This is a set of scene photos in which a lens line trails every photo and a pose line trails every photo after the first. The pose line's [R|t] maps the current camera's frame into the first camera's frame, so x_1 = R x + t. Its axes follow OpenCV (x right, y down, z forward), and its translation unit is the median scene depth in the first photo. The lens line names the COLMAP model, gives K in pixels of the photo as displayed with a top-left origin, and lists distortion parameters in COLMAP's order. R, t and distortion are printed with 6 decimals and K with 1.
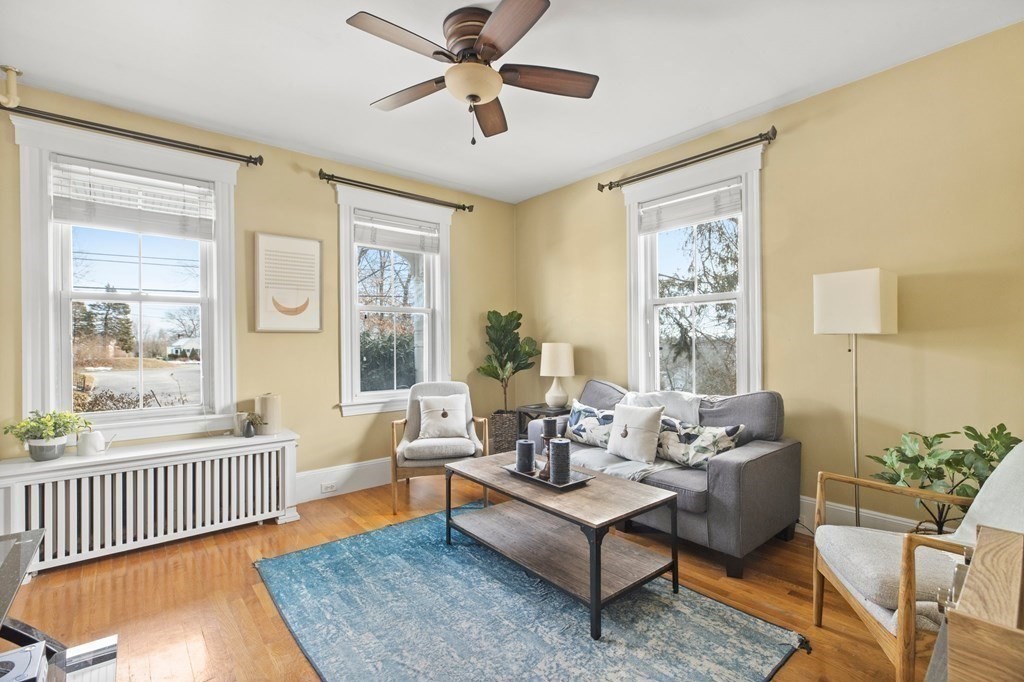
lens RADIAL K [[459.3, 0, 506.9], [0, 459.3, 342.4], [0, 0, 1]] dist [-0.003339, 0.000509]
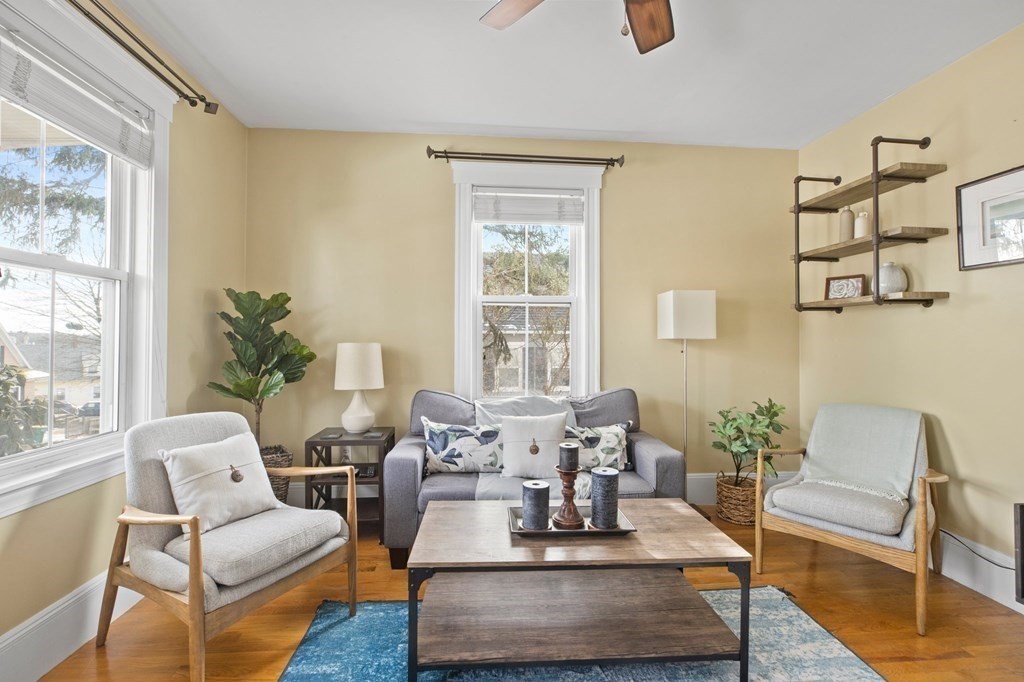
lens RADIAL K [[459.3, 0, 510.2], [0, 459.3, 339.2], [0, 0, 1]] dist [-0.003339, 0.000509]
pose [[0.581058, 0.016328, 0.813699, -0.413843], [-0.008927, 0.999866, -0.013689, 0.003423], [-0.813814, 0.000690, 0.581126, 0.466087]]
